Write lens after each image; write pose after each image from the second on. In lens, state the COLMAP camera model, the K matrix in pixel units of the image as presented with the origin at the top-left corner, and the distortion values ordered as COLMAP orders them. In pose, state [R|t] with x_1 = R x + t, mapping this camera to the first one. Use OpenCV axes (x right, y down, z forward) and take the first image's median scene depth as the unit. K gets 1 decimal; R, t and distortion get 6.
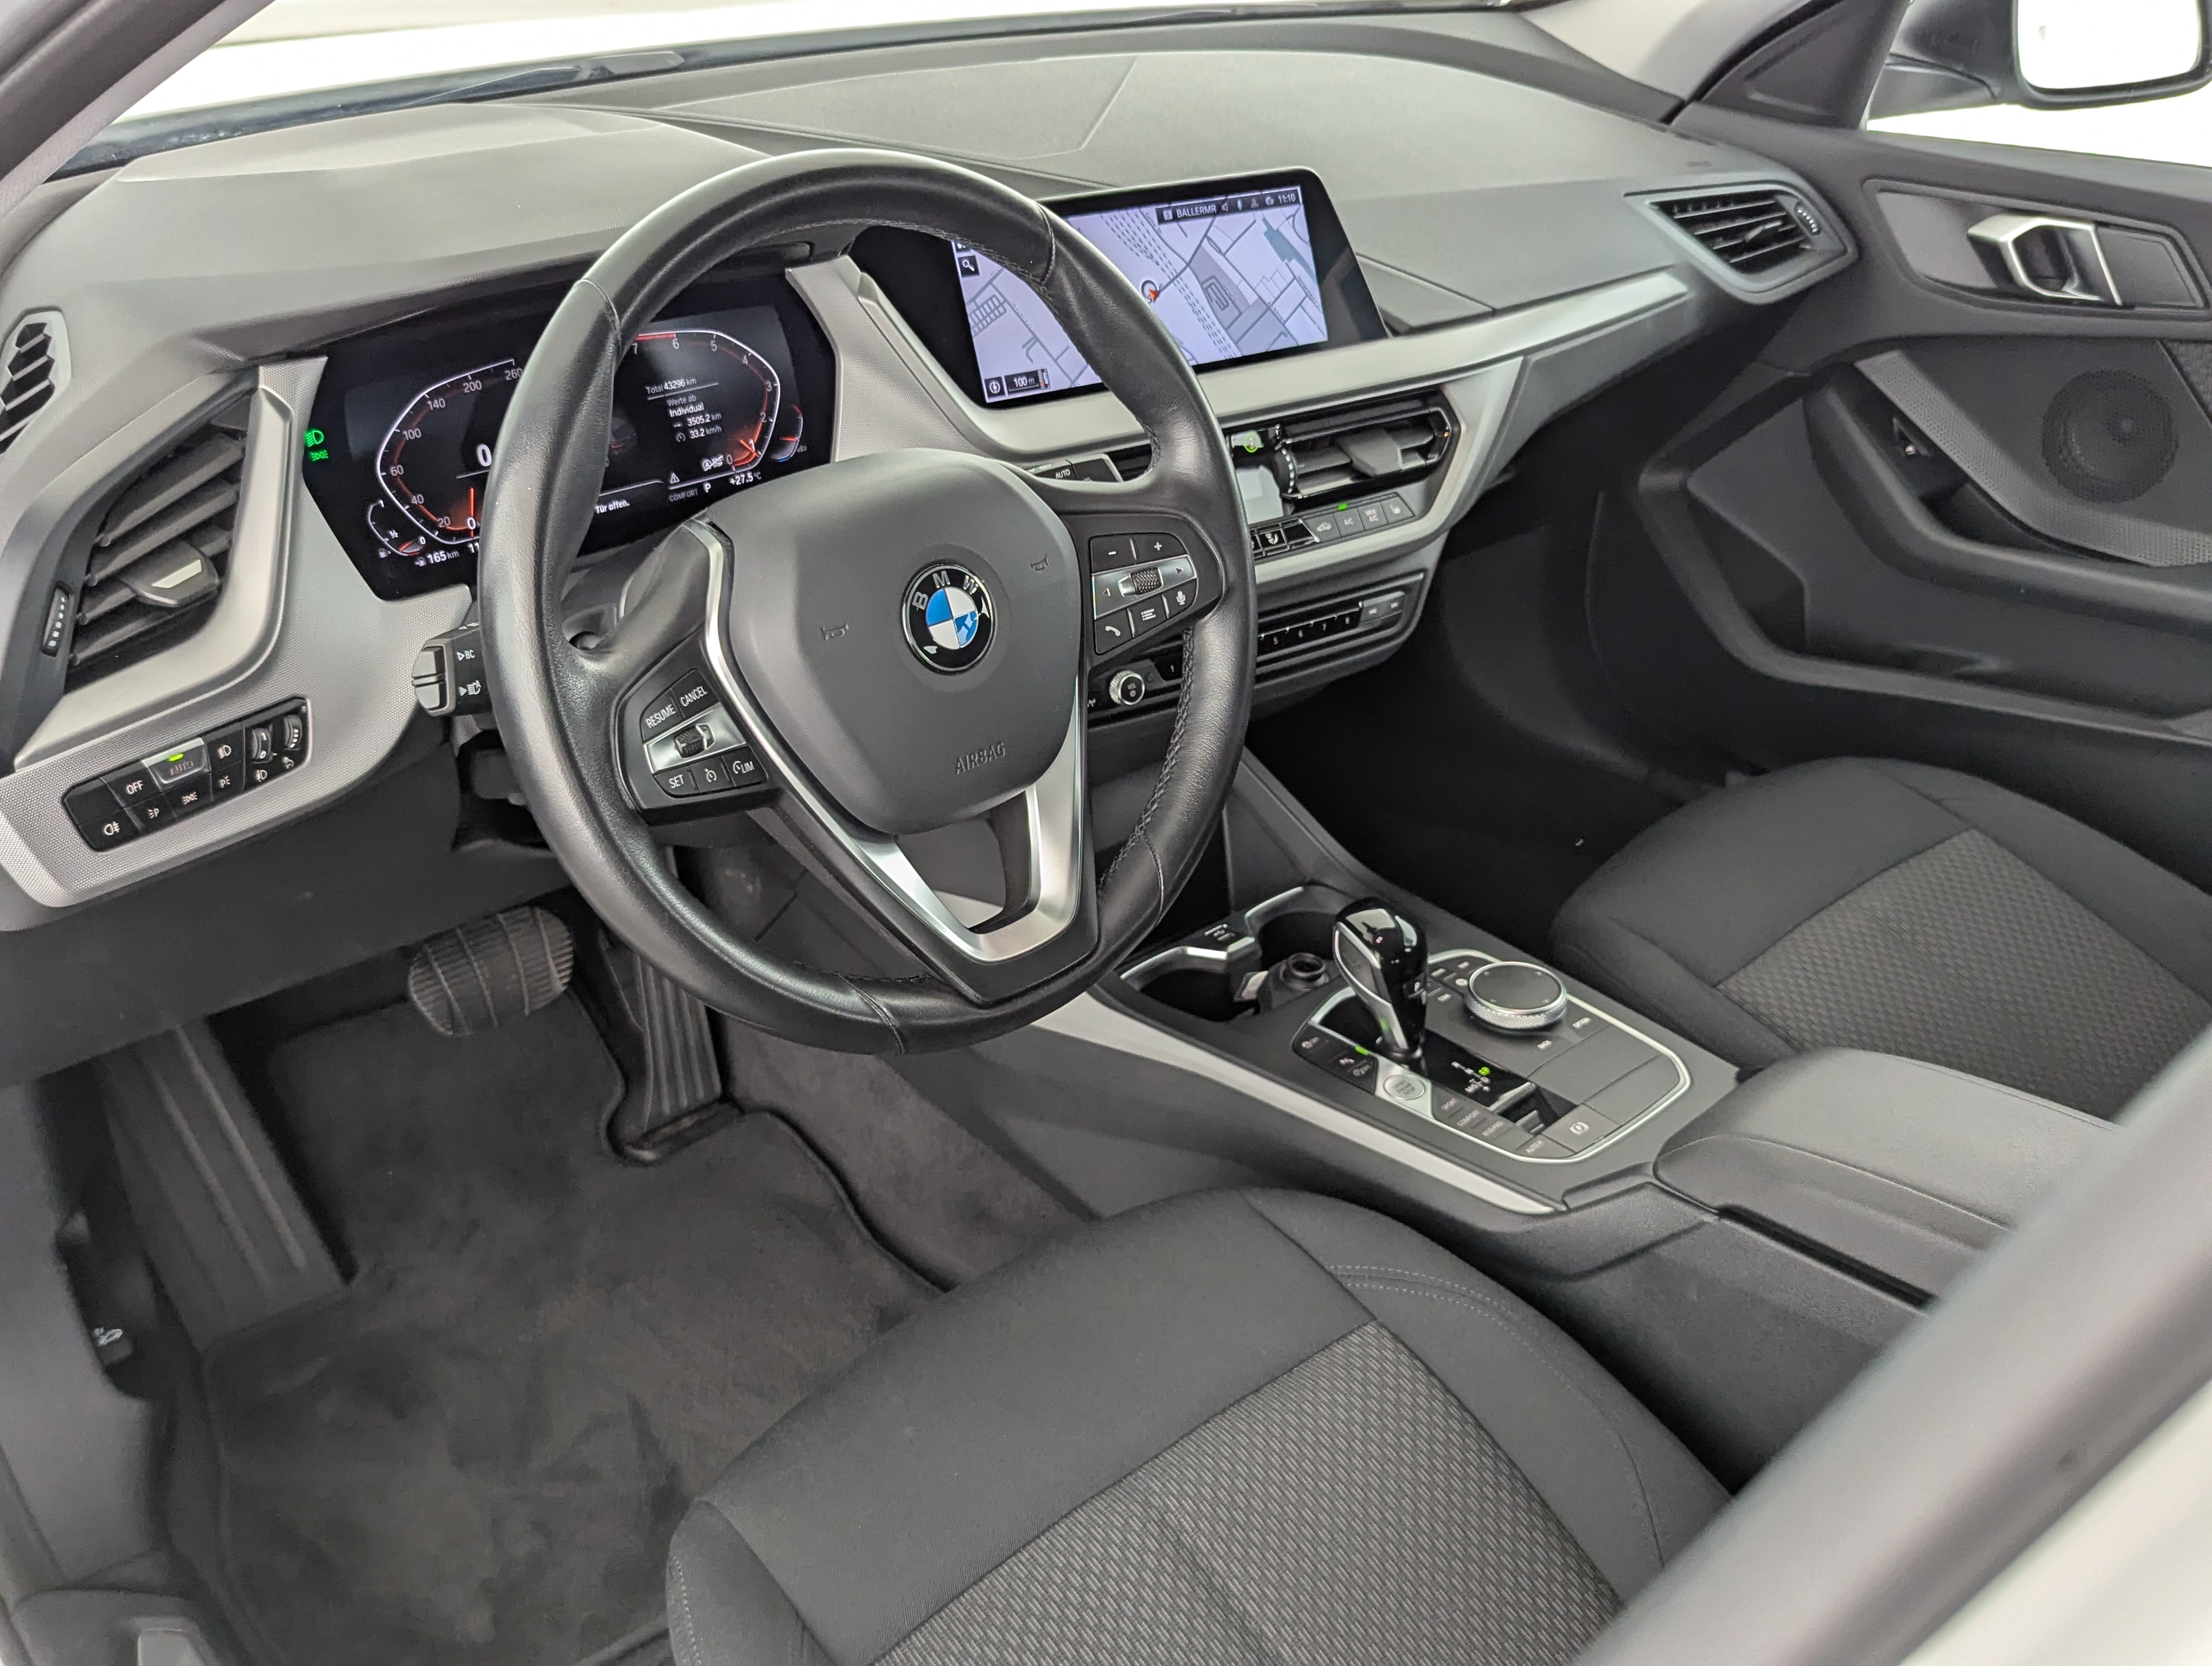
lens RADIAL K [[2048.2, 0, 1090.6], [0, 2048.2, 843.0], [0, 0, 1]] dist [0.028344, 0.000000]
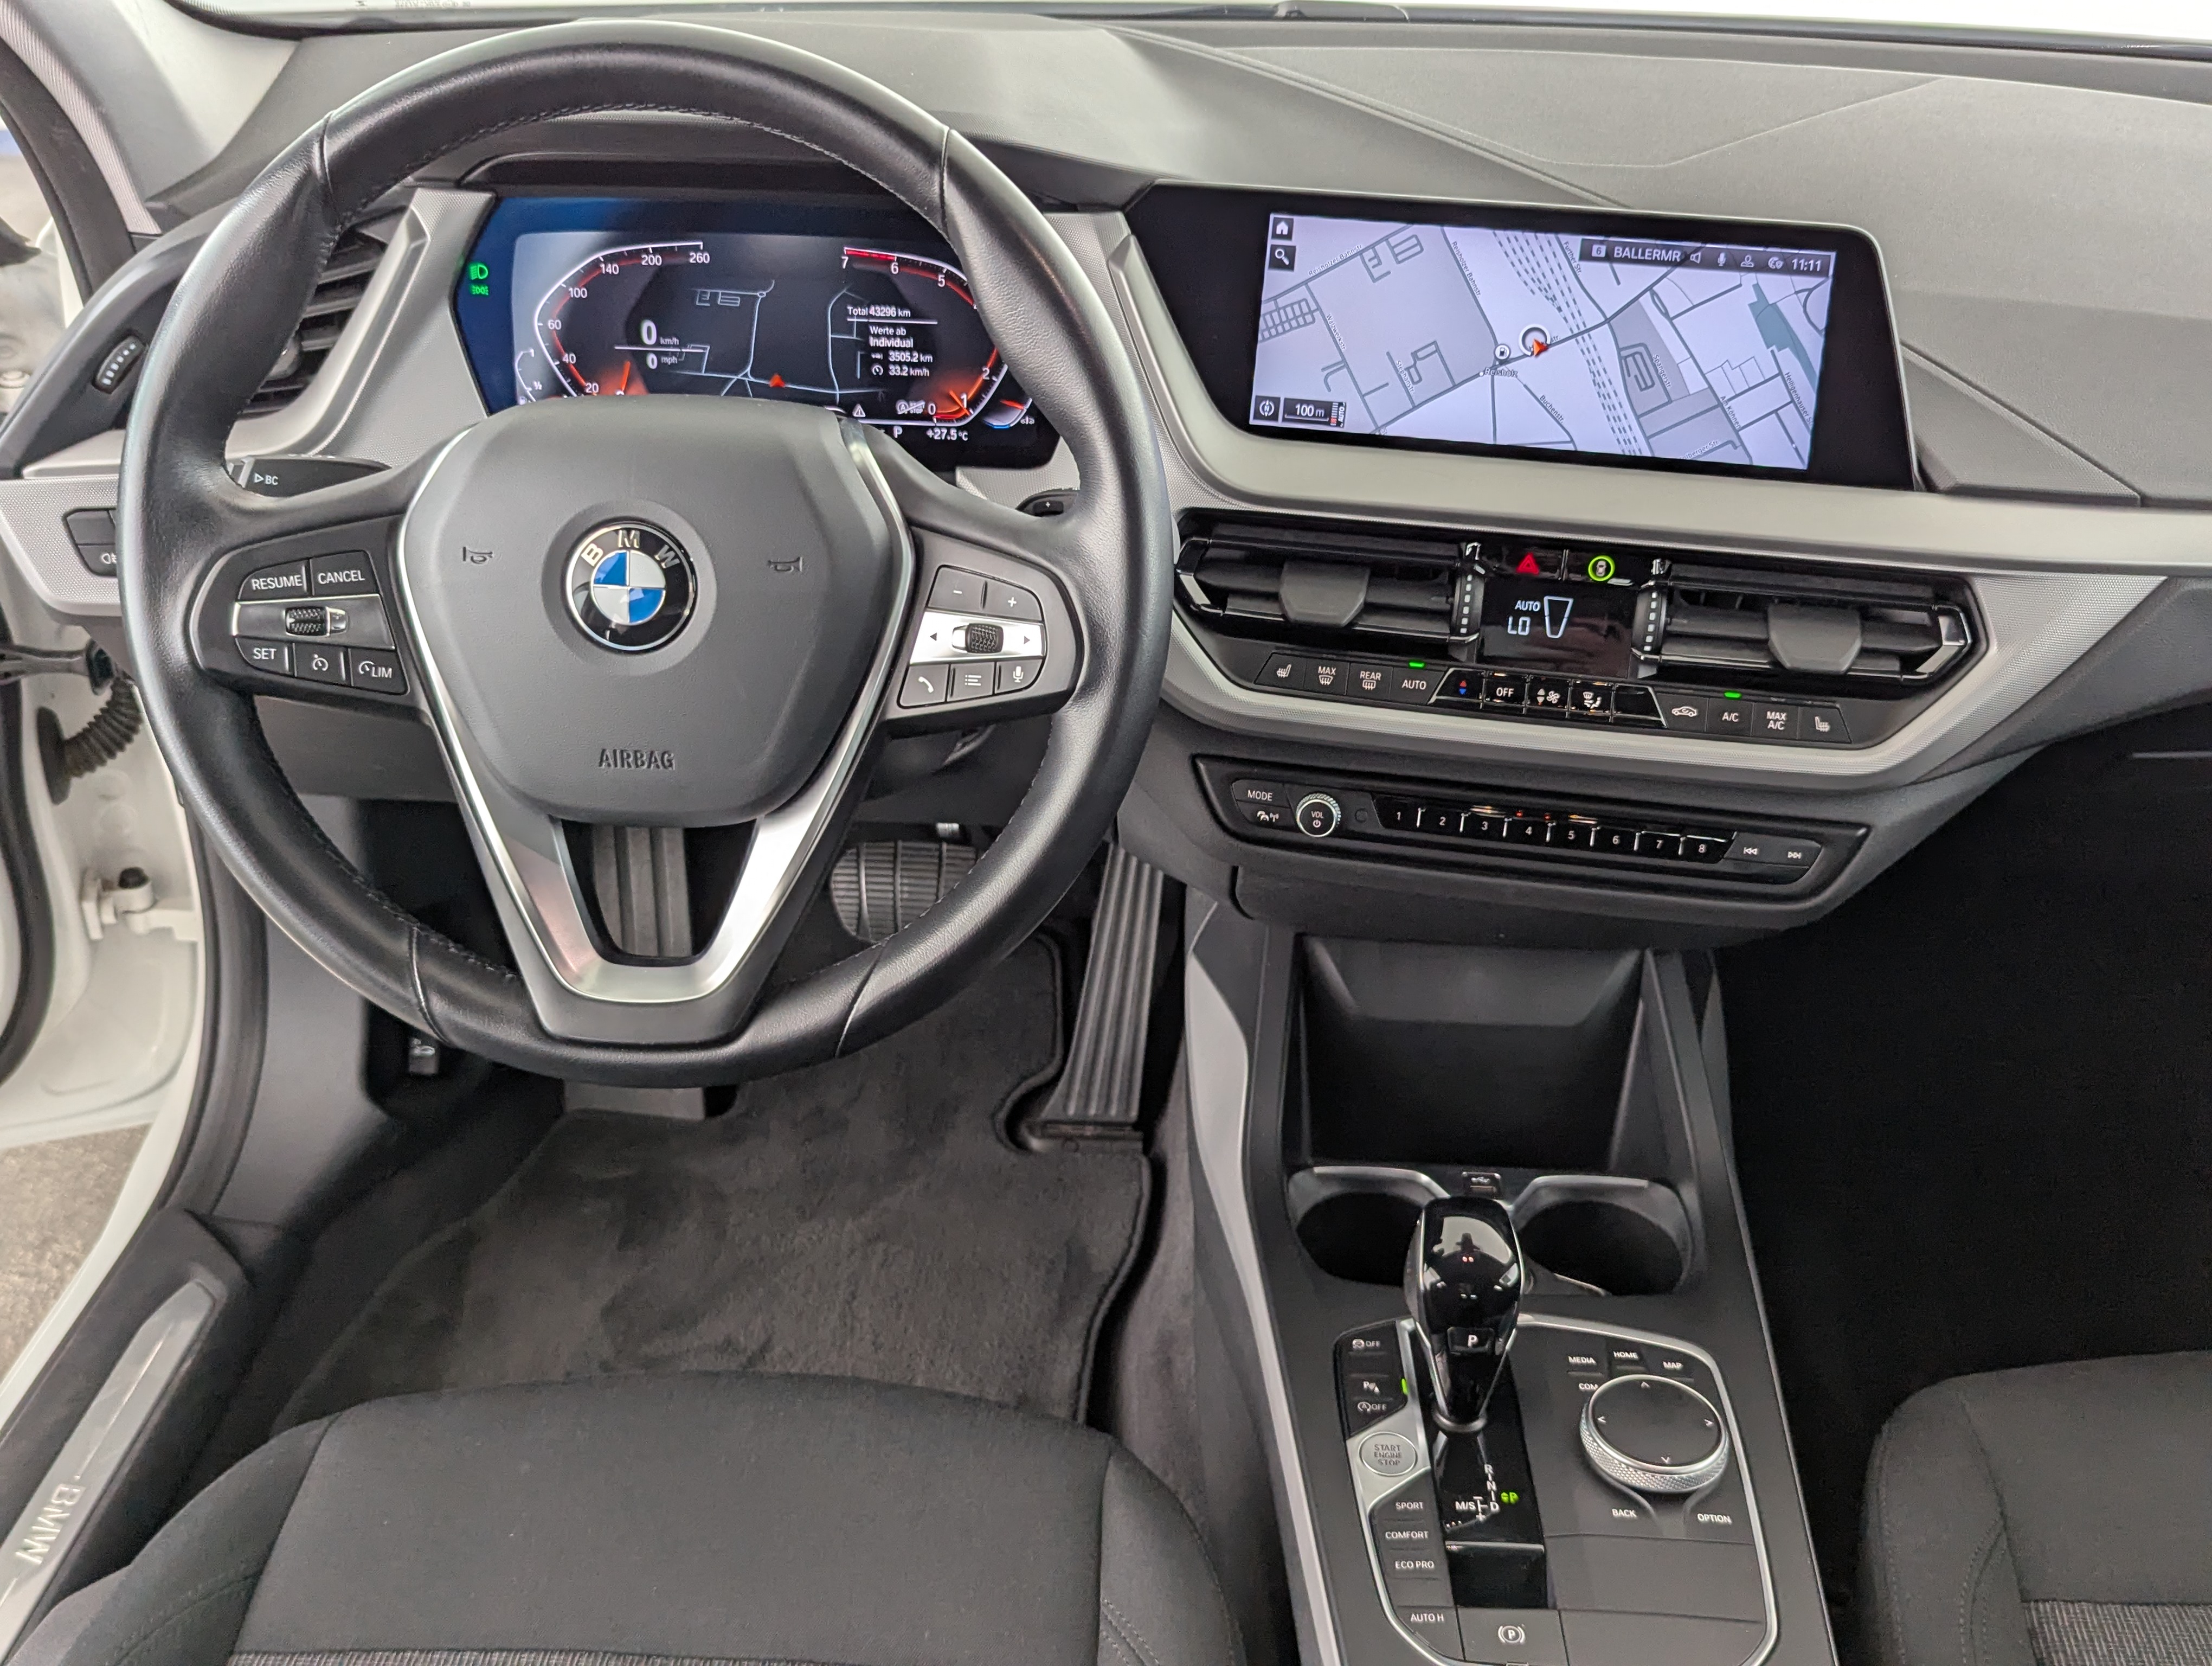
lens RADIAL K [[2048.2, 0, 1151.0], [0, 2048.2, 833.8], [0, 0, 1]] dist [0.028344, 0.000000]
pose [[0.723148, 0.343091, -0.599455, 0.462691], [-0.356040, 0.928874, 0.102124, -0.131636], [0.591855, 0.139579, 0.793867, 0.350064]]
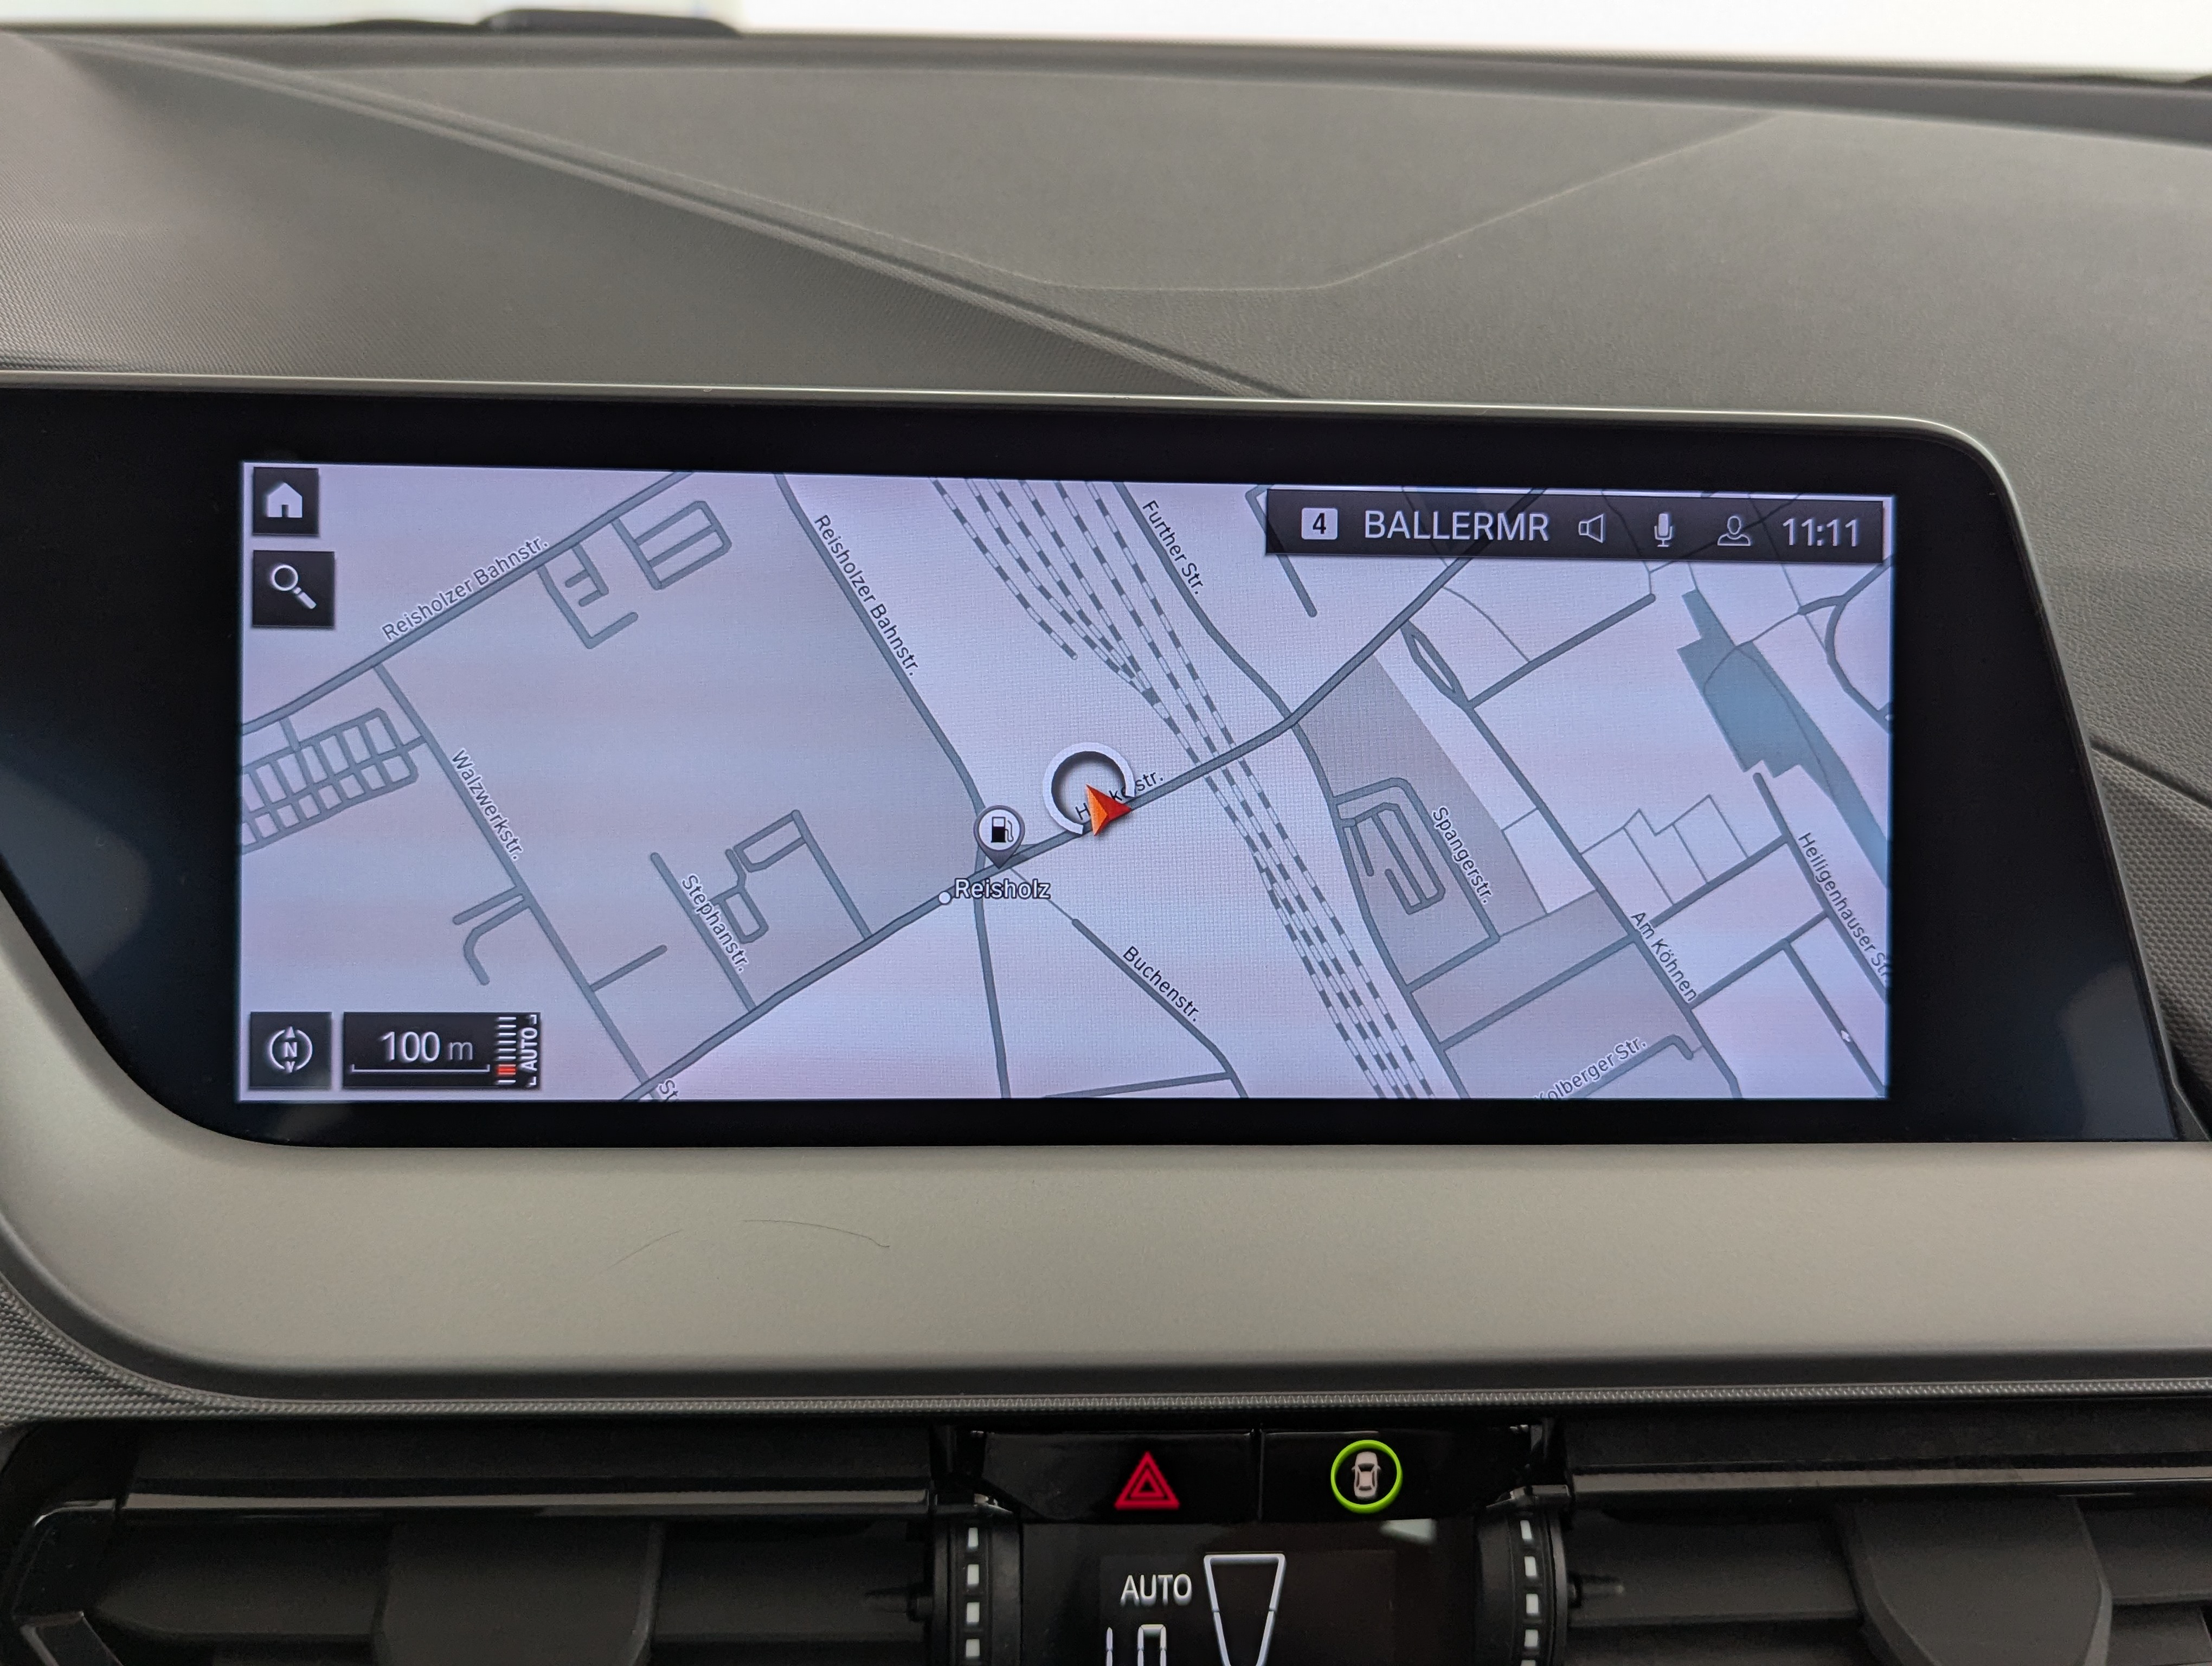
lens RADIAL K [[2048.2, 0, 1125.8], [0, 2048.2, 801.6], [0, 0, 1]] dist [0.028344, 0.000000]
pose [[0.864749, 0.218190, -0.452329, 0.154590], [-0.267493, 0.962405, -0.047151, -0.267379], [0.425036, 0.161769, 0.890604, 0.804820]]
